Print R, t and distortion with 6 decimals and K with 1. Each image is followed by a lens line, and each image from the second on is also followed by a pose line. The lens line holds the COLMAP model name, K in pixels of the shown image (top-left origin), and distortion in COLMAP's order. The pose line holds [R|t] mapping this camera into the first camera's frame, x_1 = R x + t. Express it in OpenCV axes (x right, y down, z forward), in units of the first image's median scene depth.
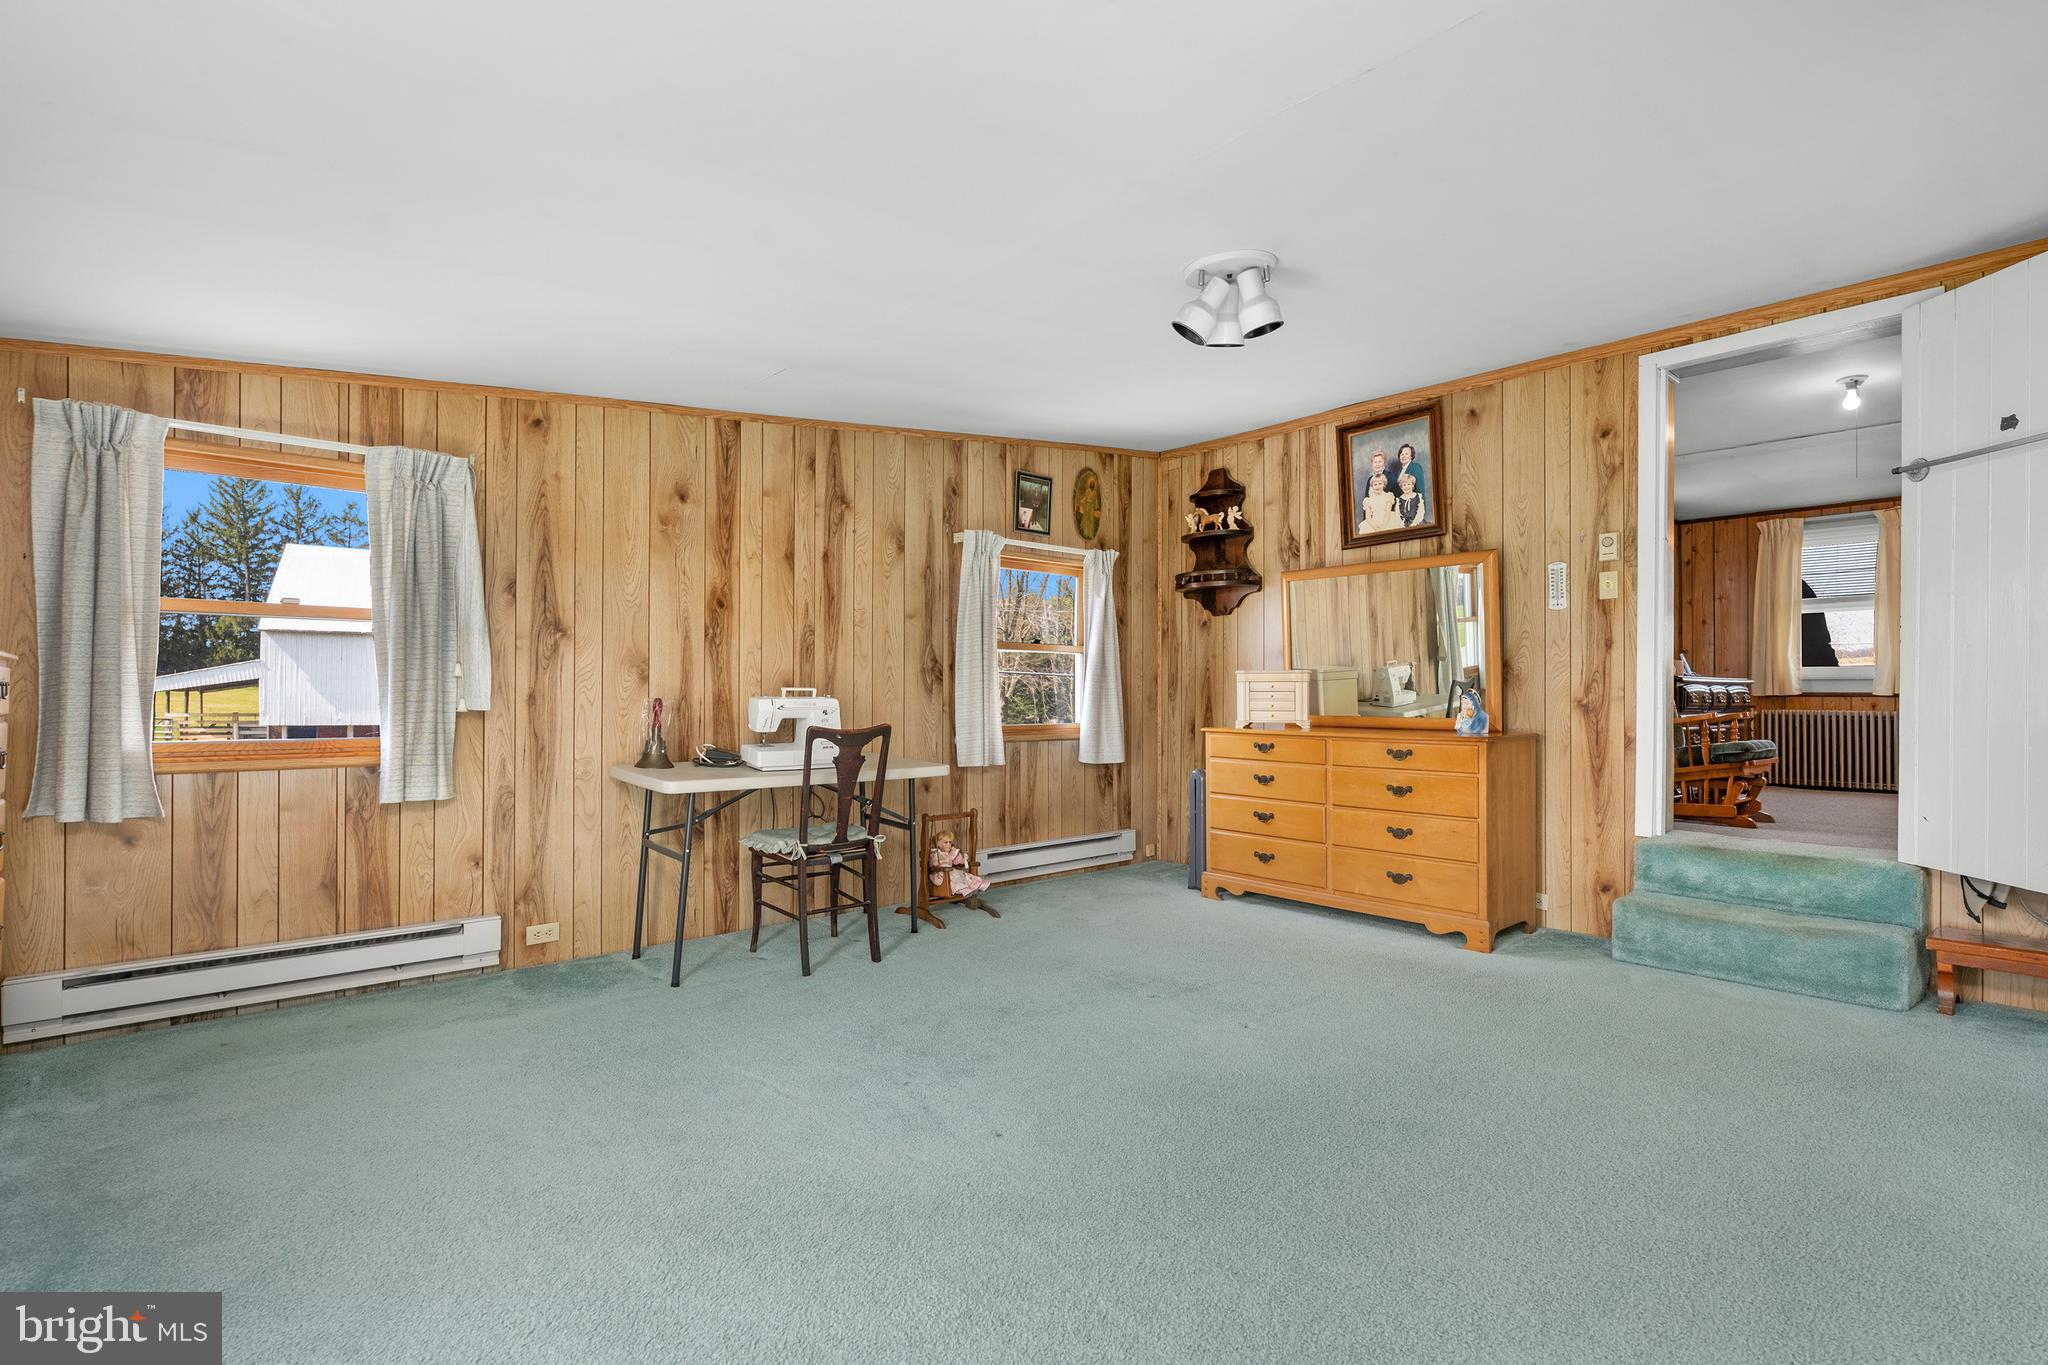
lens RADIAL K [[993.9, 0, 1034.5], [0, 993.9, 684.1], [0, 0, 1]] dist [-0.002963, 0.001874]
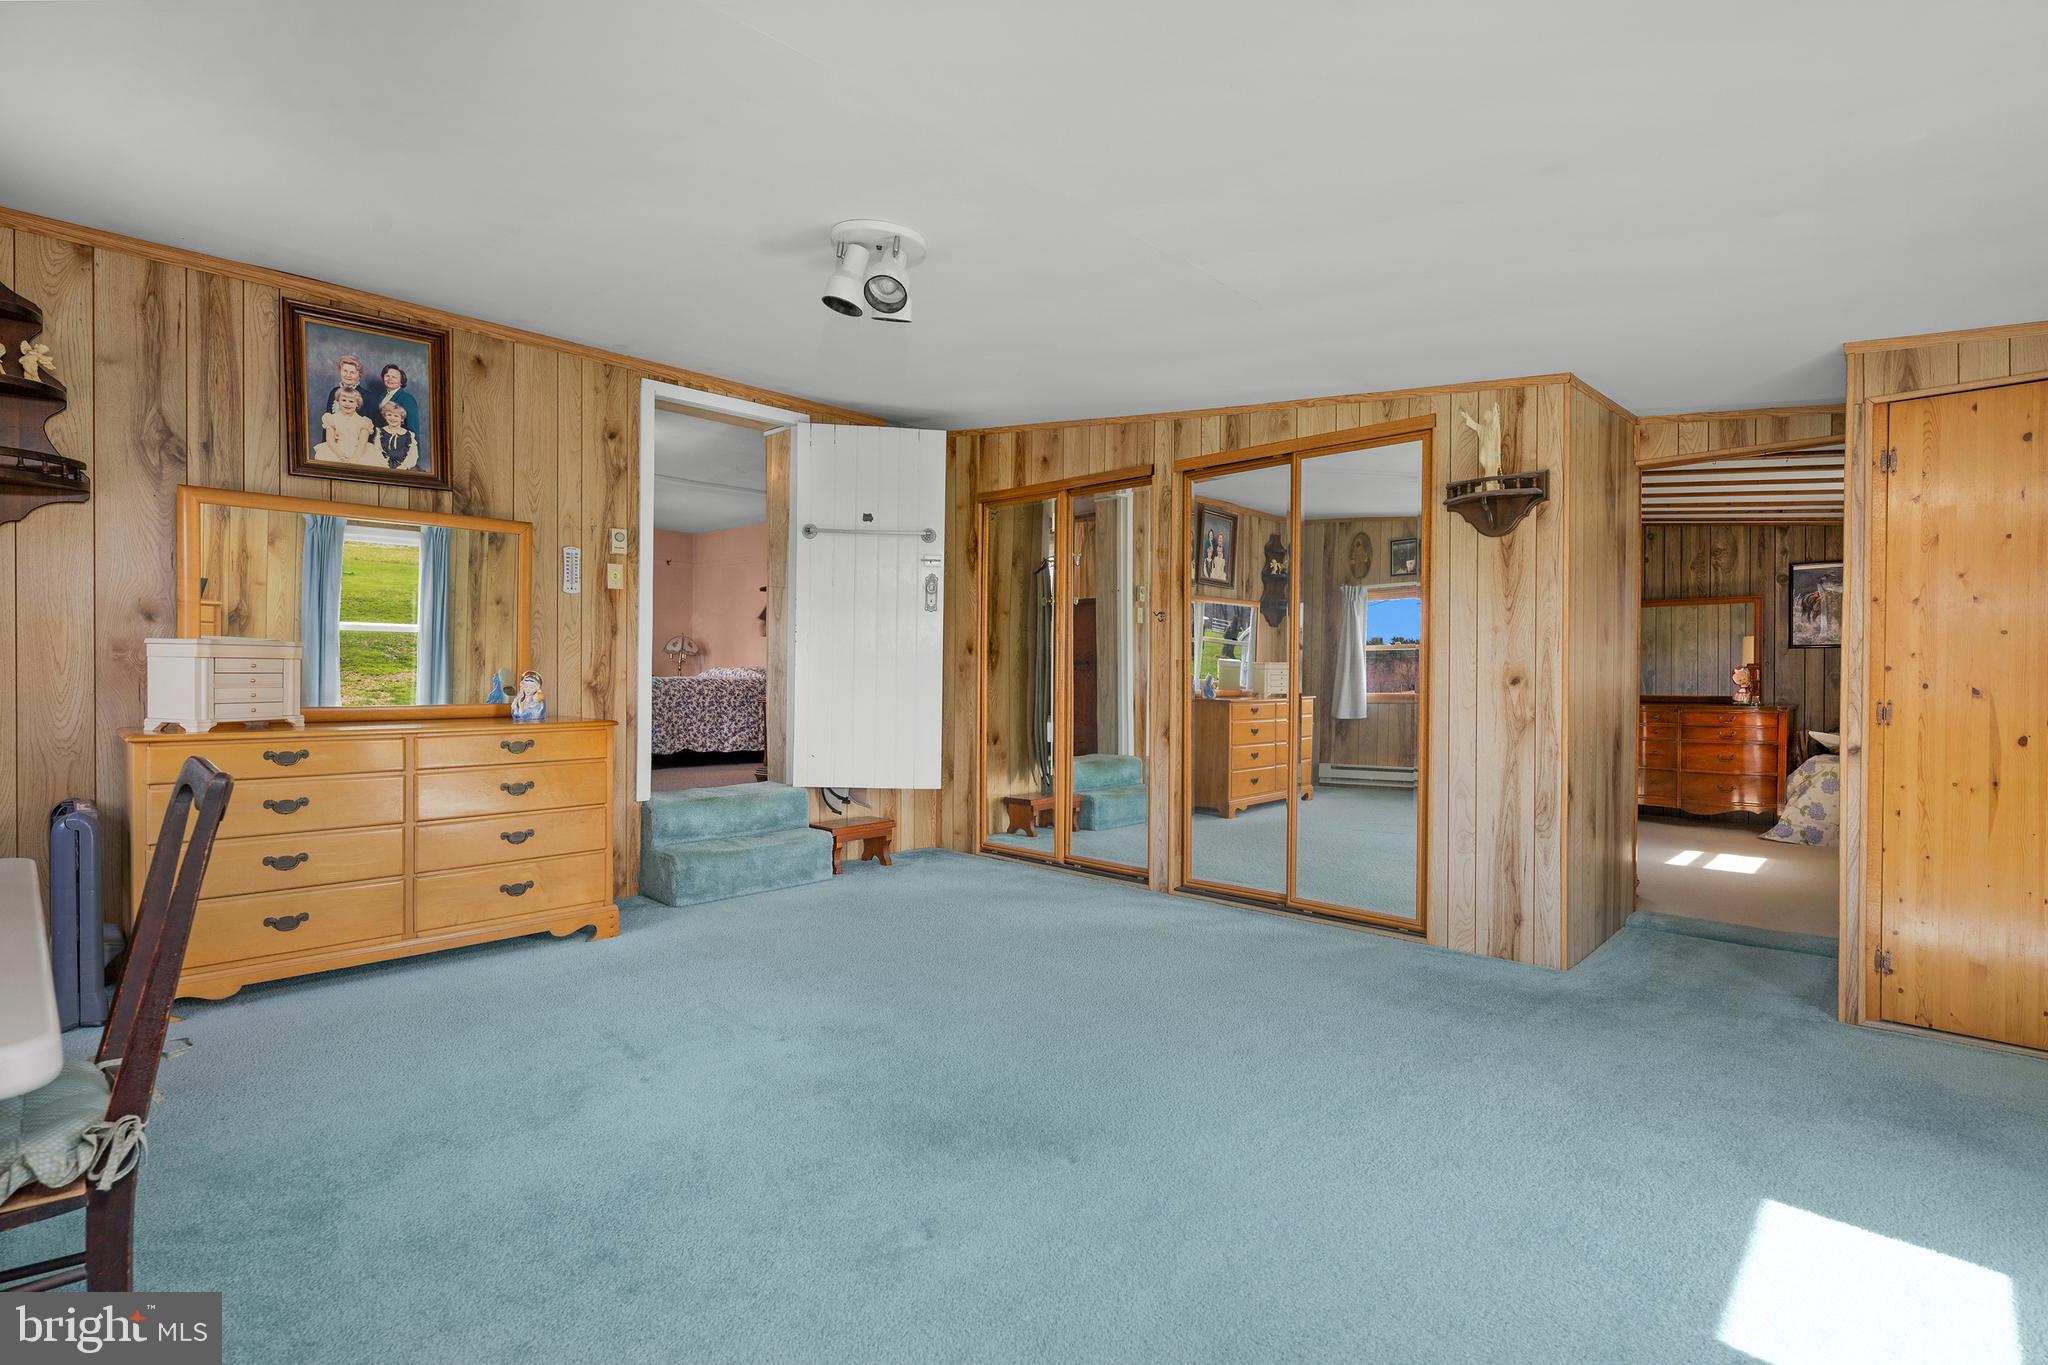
lens RADIAL K [[993.9, 0, 1030.6], [0, 993.9, 683.6], [0, 0, 1]] dist [-0.002963, 0.001874]
pose [[-0.113196, -0.008422, 0.993537, -0.501709], [-0.007283, 0.999944, 0.007646, 0.005581], [-0.993546, -0.006371, -0.113251, 0.604910]]
